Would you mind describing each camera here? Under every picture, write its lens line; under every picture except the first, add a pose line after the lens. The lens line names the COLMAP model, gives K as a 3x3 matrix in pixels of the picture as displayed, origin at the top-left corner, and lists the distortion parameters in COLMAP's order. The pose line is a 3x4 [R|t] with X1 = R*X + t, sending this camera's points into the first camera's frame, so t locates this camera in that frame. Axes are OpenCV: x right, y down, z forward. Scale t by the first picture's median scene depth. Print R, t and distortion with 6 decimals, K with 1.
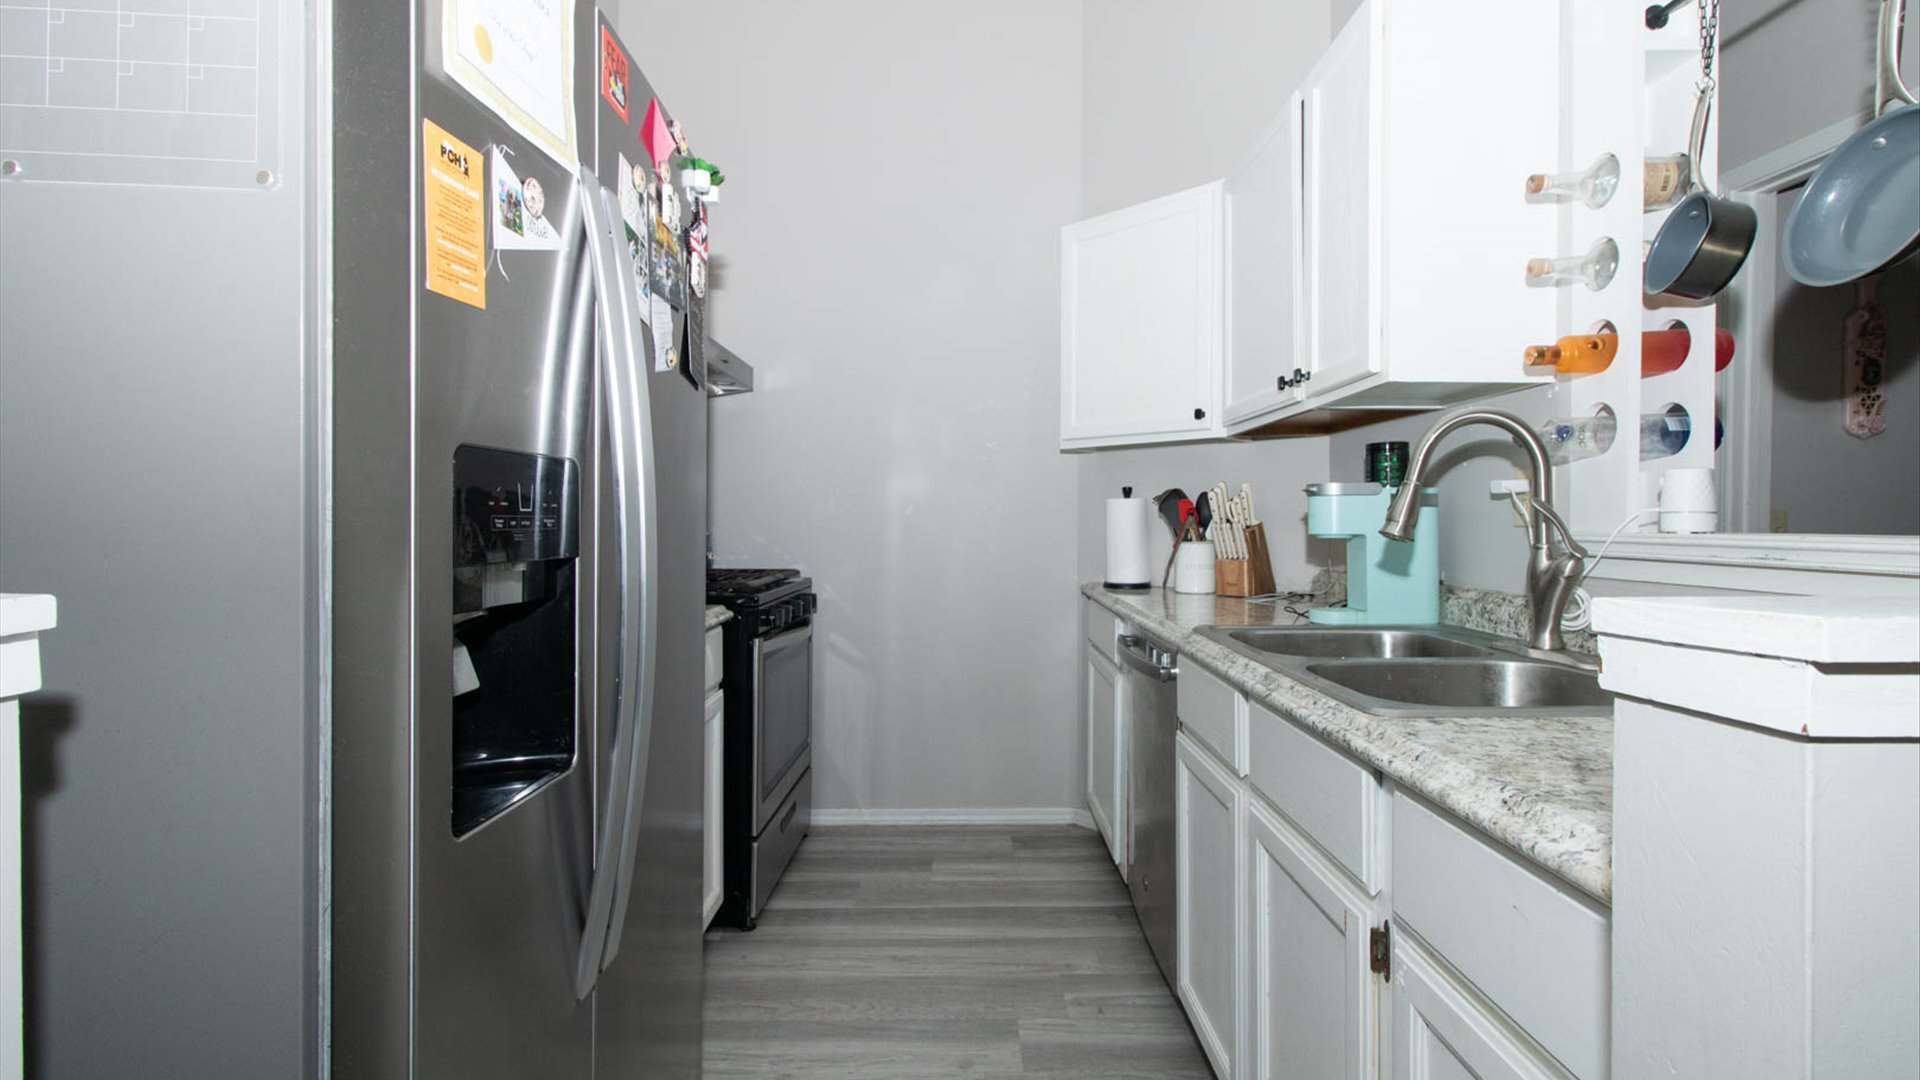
lens RADIAL K [[907.0, 0, 975.7], [0, 907.0, 534.6], [0, 0, 1]] dist [0.000588, 0.000287]
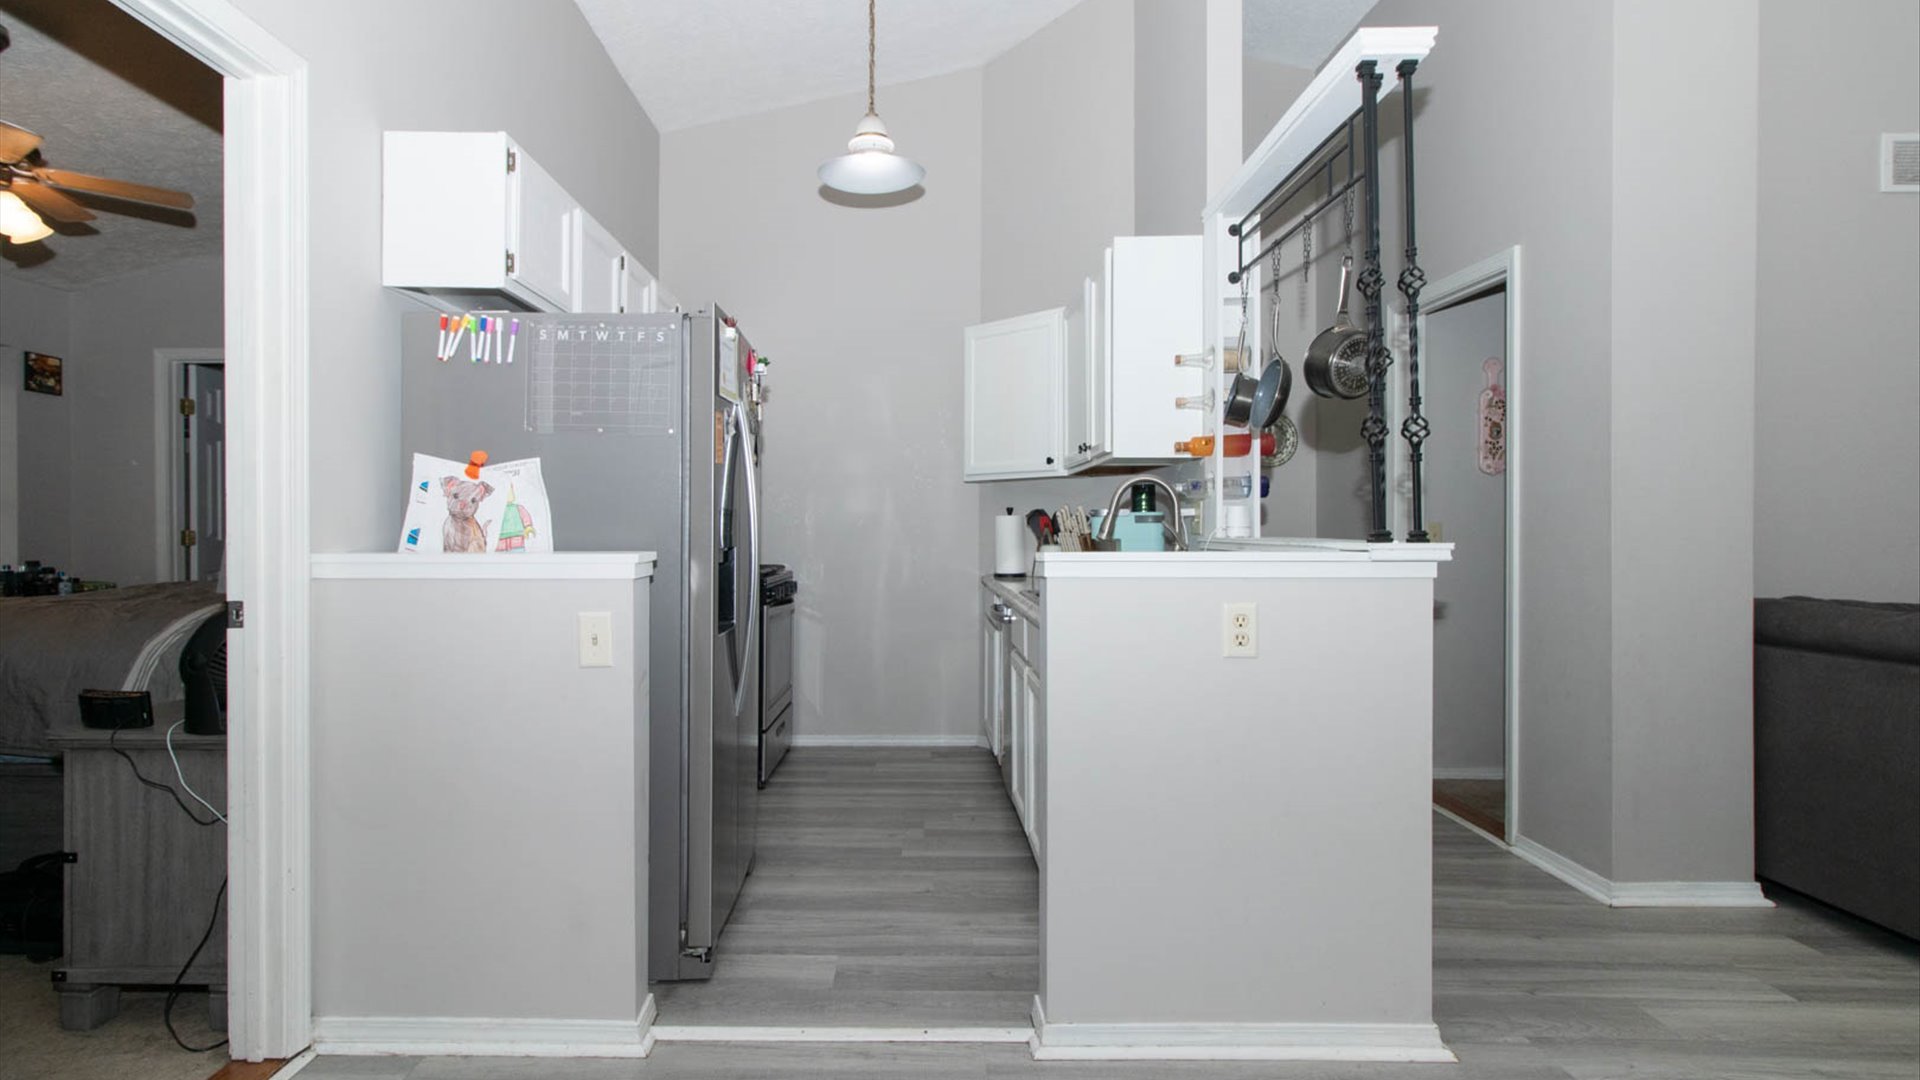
lens RADIAL K [[966.5, 0, 889.0], [0, 966.5, 527.2], [0, 0, 1]] dist [0.003686, 0.000501]
pose [[0.999037, -0.003619, -0.043731, 0.059772], [0.002870, 0.999848, -0.017169, 0.007075], [0.043787, 0.017026, 0.998896, -0.792437]]
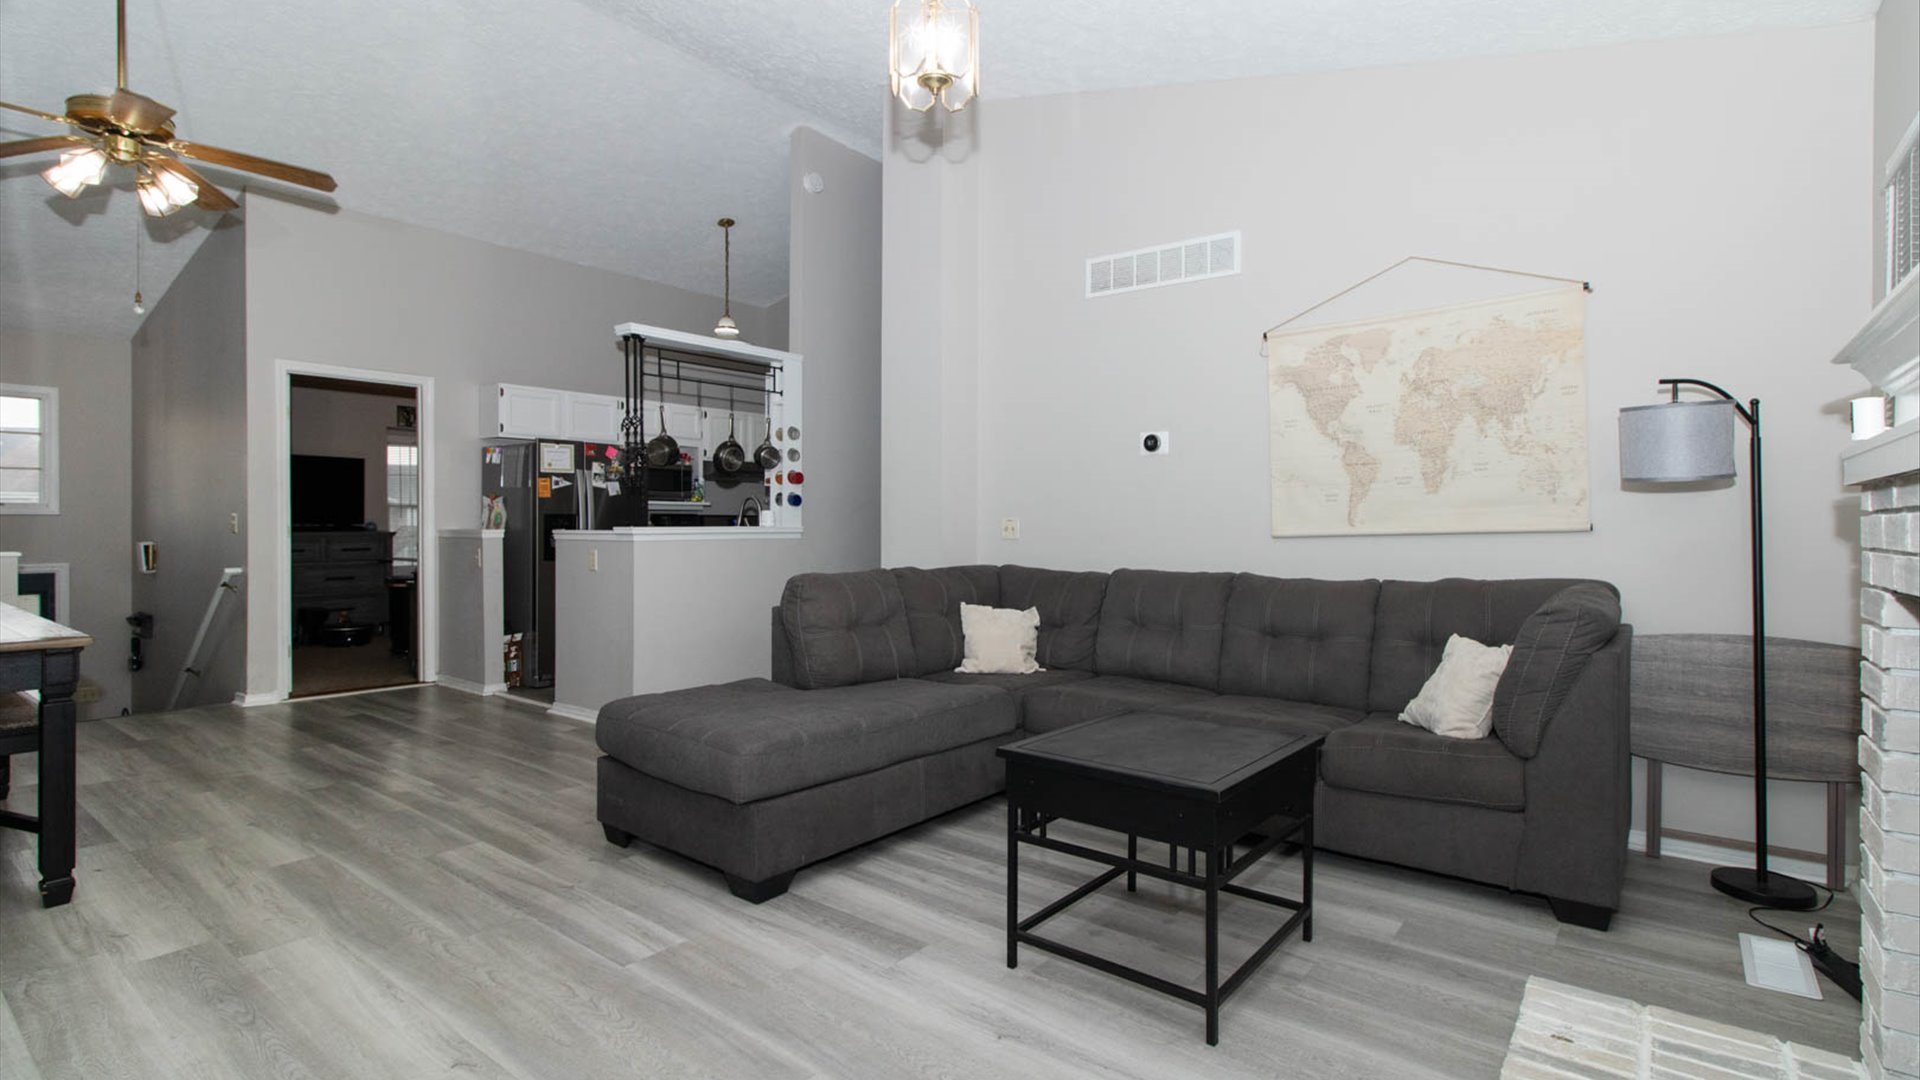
lens RADIAL K [[907.0, 0, 975.7], [0, 907.0, 534.6], [0, 0, 1]] dist [0.000588, 0.000287]
pose [[0.779638, 0.006022, -0.626201, 2.607486], [-0.012066, 0.999913, -0.005406, 0.028000], [0.626114, 0.011771, 0.779643, -1.024376]]
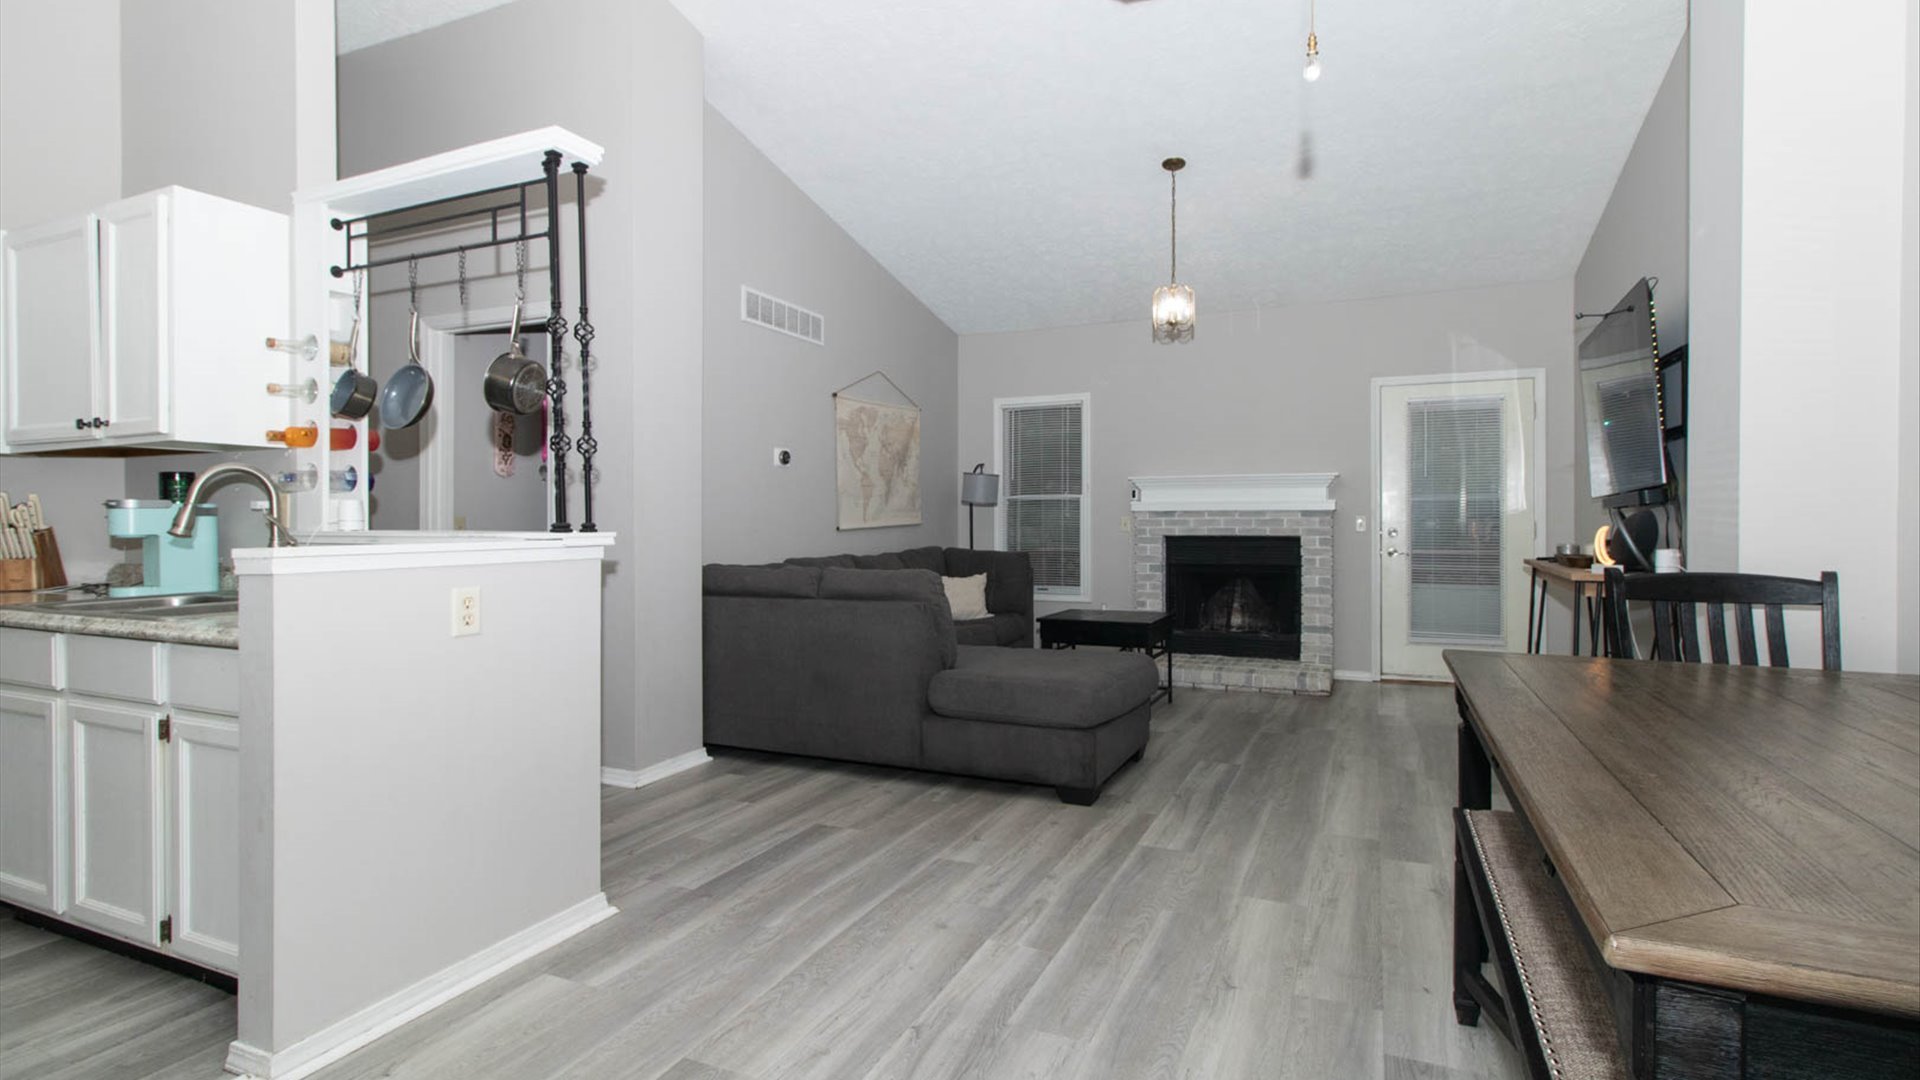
lens RADIAL K [[902.1, 0, 991.1], [0, 902.1, 515.7], [0, 0, 1]] dist [0.001466, -0.000688]
pose [[0.414836, 0.001139, 0.909895, -0.317729], [0.018150, 0.999790, -0.009526, 0.006605], [-0.909715, 0.020466, 0.414728, -0.775878]]
